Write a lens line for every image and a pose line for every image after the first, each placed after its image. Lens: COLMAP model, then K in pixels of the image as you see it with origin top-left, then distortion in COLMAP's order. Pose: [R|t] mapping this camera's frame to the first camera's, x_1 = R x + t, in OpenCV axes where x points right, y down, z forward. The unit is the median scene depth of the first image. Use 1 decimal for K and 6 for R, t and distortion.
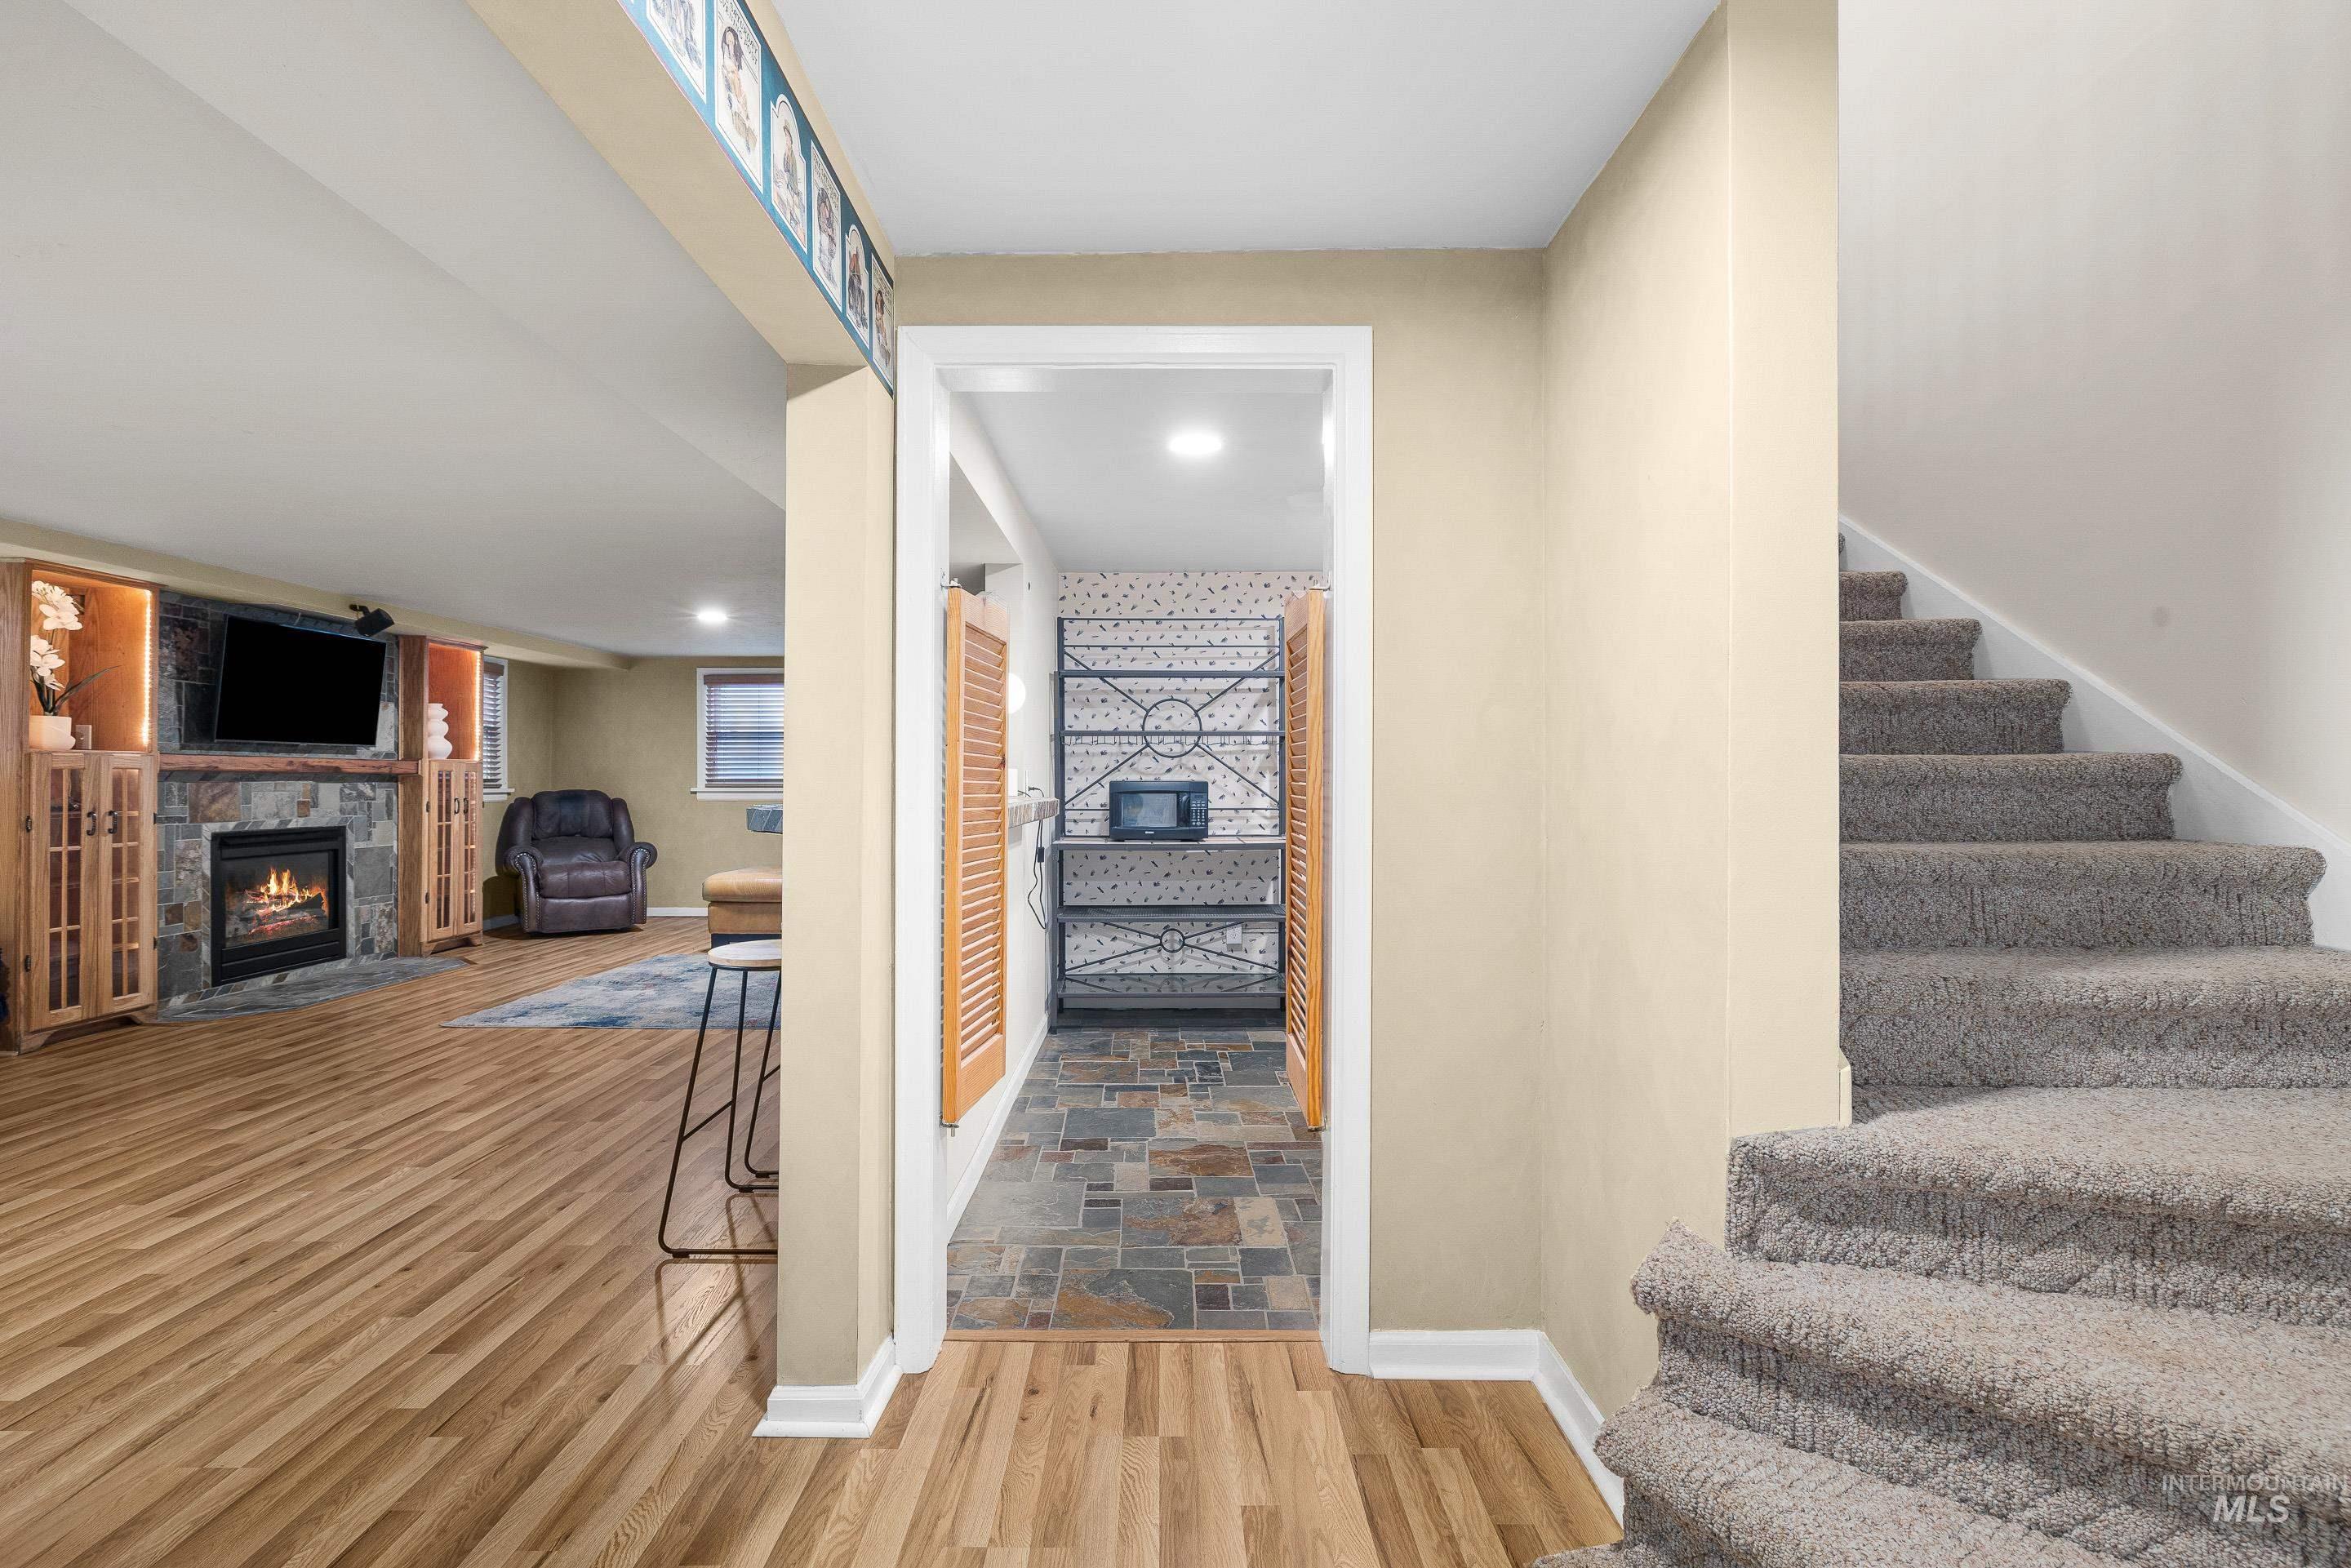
lens RADIAL K [[1075.8, 0, 1160.5], [0, 1075.8, 775.5], [0, 0, 1]] dist [-0.046214, -0.001398]
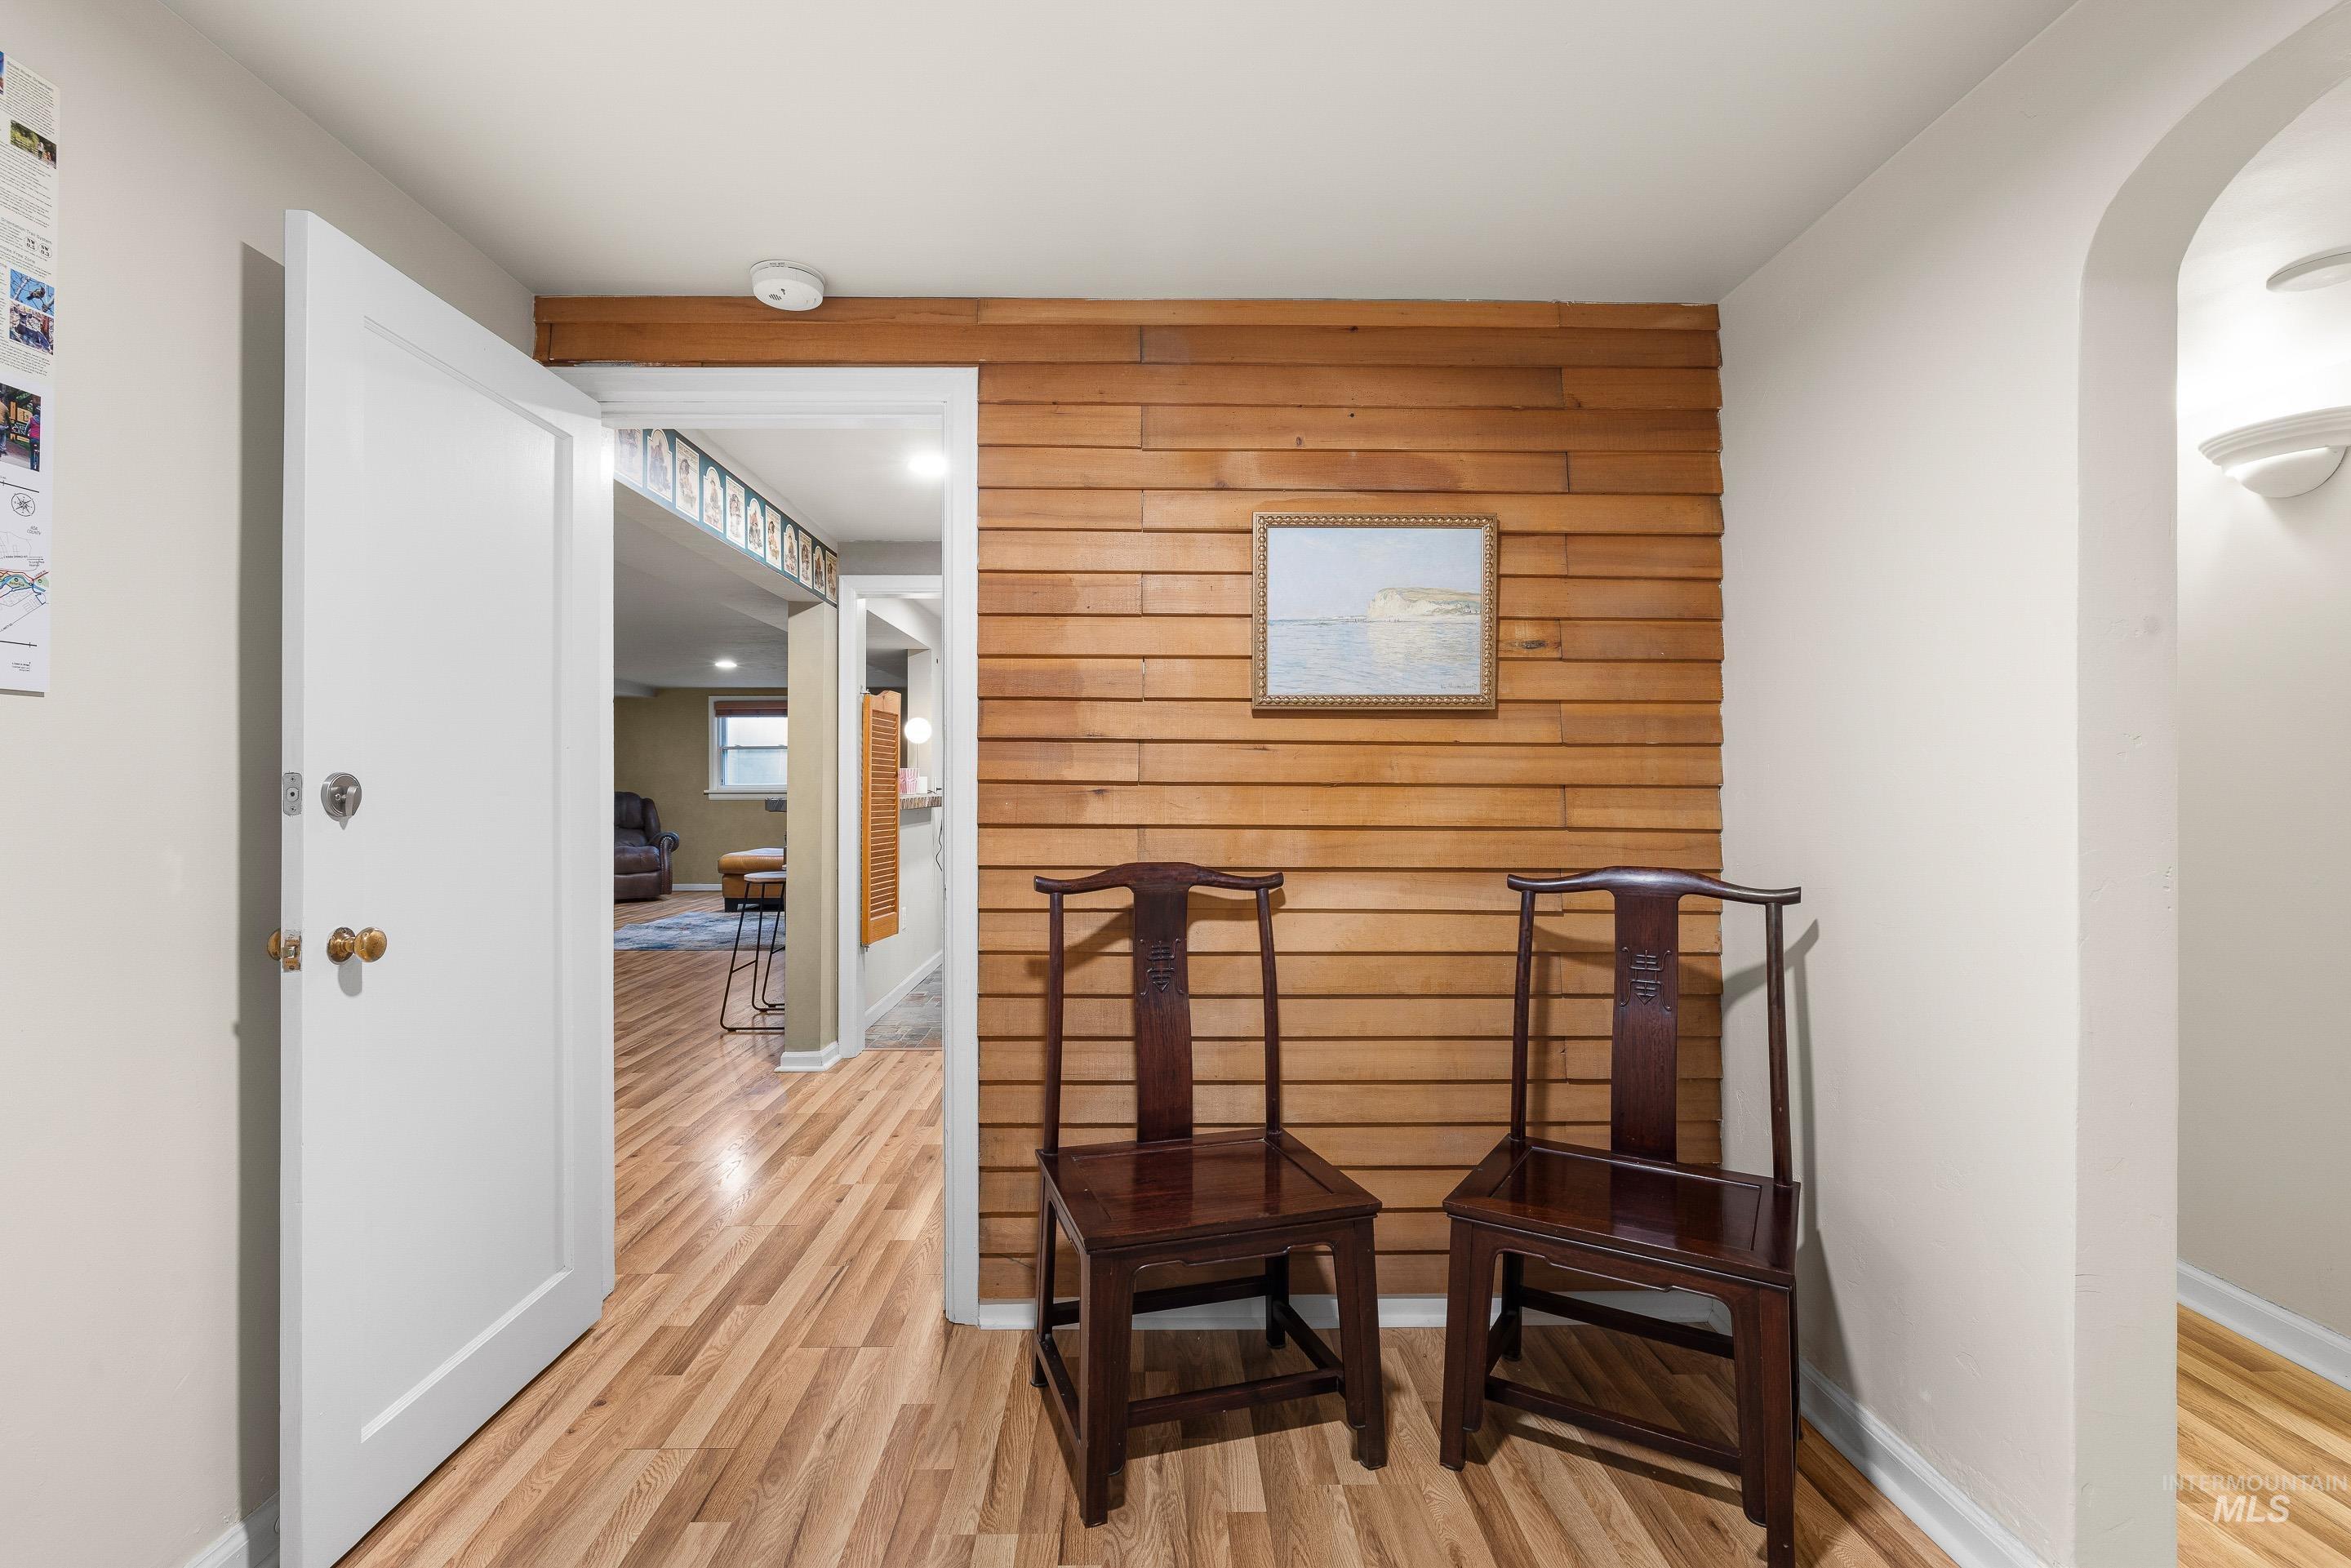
lens RADIAL K [[1075.8, 0, 1183.4], [0, 1075.8, 782.1], [0, 0, 1]] dist [-0.046214, -0.001398]
pose [[0.999554, -0.002317, 0.029786, 0.299046], [0.002193, 0.999989, 0.004163, -0.006264], [-0.029796, -0.004095, 0.999548, -0.920513]]
